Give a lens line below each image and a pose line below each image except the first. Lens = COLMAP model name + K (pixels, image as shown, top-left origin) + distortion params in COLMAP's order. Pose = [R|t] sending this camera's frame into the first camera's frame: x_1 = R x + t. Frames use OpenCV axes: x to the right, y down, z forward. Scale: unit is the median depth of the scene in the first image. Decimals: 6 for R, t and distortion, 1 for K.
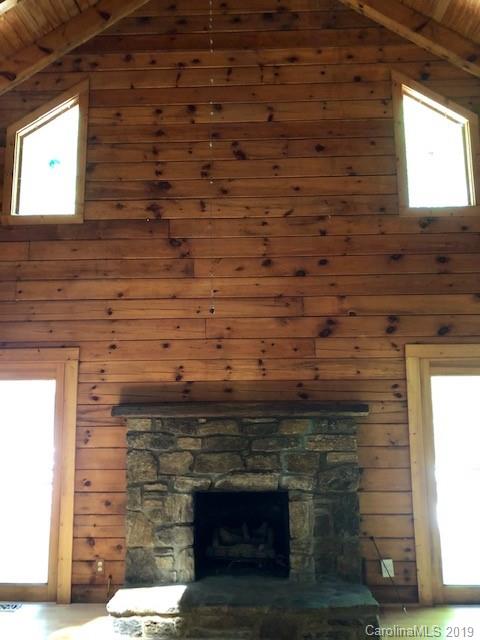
lens RADIAL K [[530.7, 0, 240.1], [0, 530.7, 313.0], [0, 0, 1]] dist [0.051658, -0.044799]
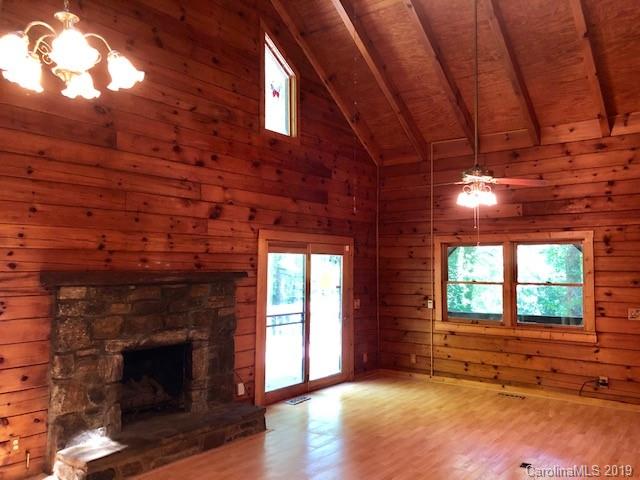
lens RADIAL K [[530.7, 0, 317.7], [0, 530.7, 241.2], [0, 0, 1]] dist [0.051658, -0.044799]
pose [[0.583135, 0.049480, 0.810867, -0.713617], [-0.118249, 0.992683, 0.024464, 0.038561], [-0.803723, -0.110150, 0.584719, 0.075837]]
